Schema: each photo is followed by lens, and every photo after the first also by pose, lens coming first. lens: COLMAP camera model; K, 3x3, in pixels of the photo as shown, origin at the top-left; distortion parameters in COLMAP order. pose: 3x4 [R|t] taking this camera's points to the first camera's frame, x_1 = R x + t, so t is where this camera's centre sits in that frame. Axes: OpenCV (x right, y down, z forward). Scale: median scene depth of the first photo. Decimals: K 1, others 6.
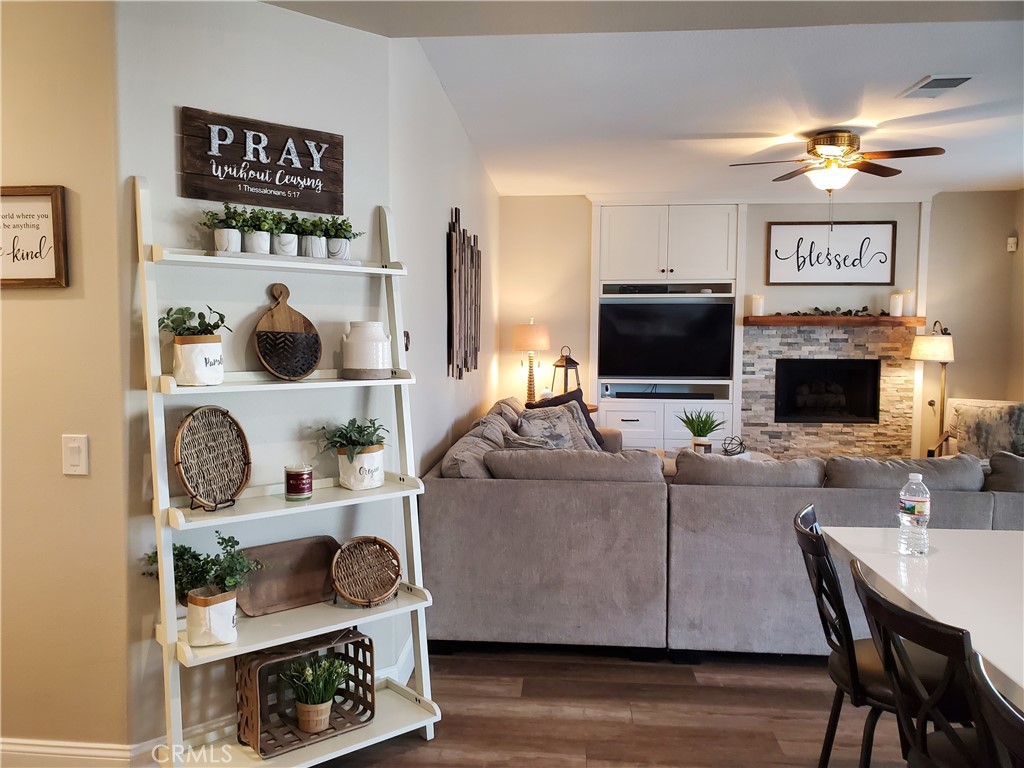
lens RADIAL K [[799.4, 0, 502.7], [0, 799.4, 390.2], [0, 0, 1]] dist [0.012249, -0.006848]
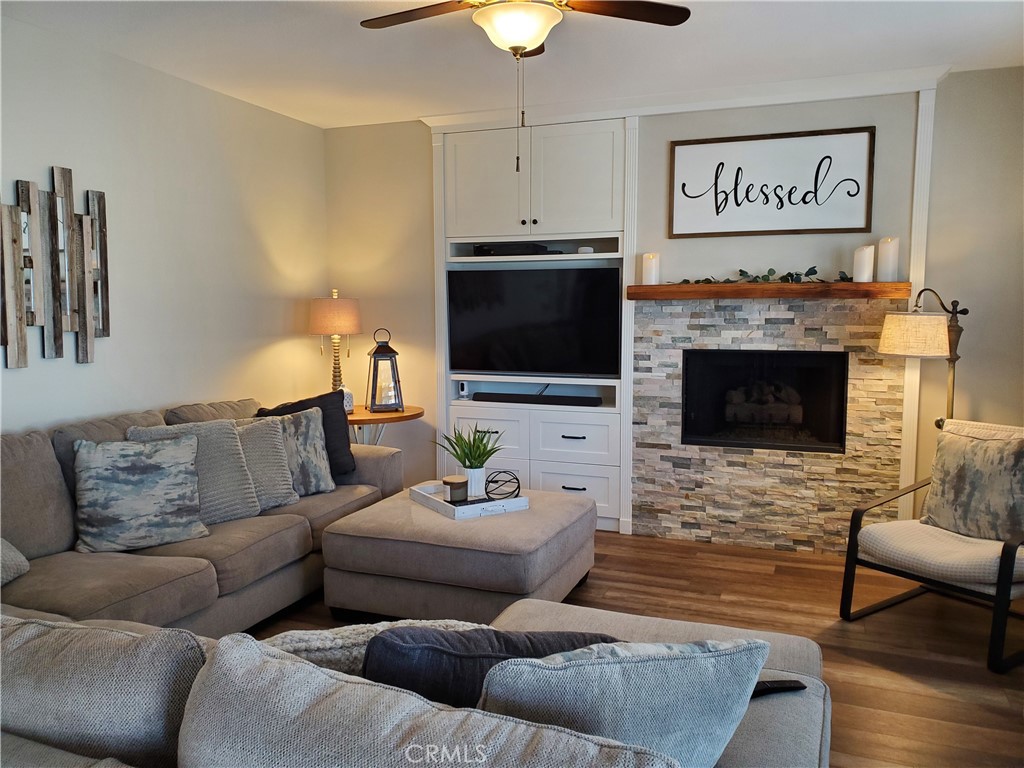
lens RADIAL K [[799.4, 0, 502.7], [0, 799.4, 390.2], [0, 0, 1]] dist [0.012249, -0.006848]
pose [[0.958456, 0.024572, -0.284181, 0.389046], [-0.017514, 0.999472, 0.027350, -0.020663], [0.284703, -0.021236, 0.958380, 0.321070]]
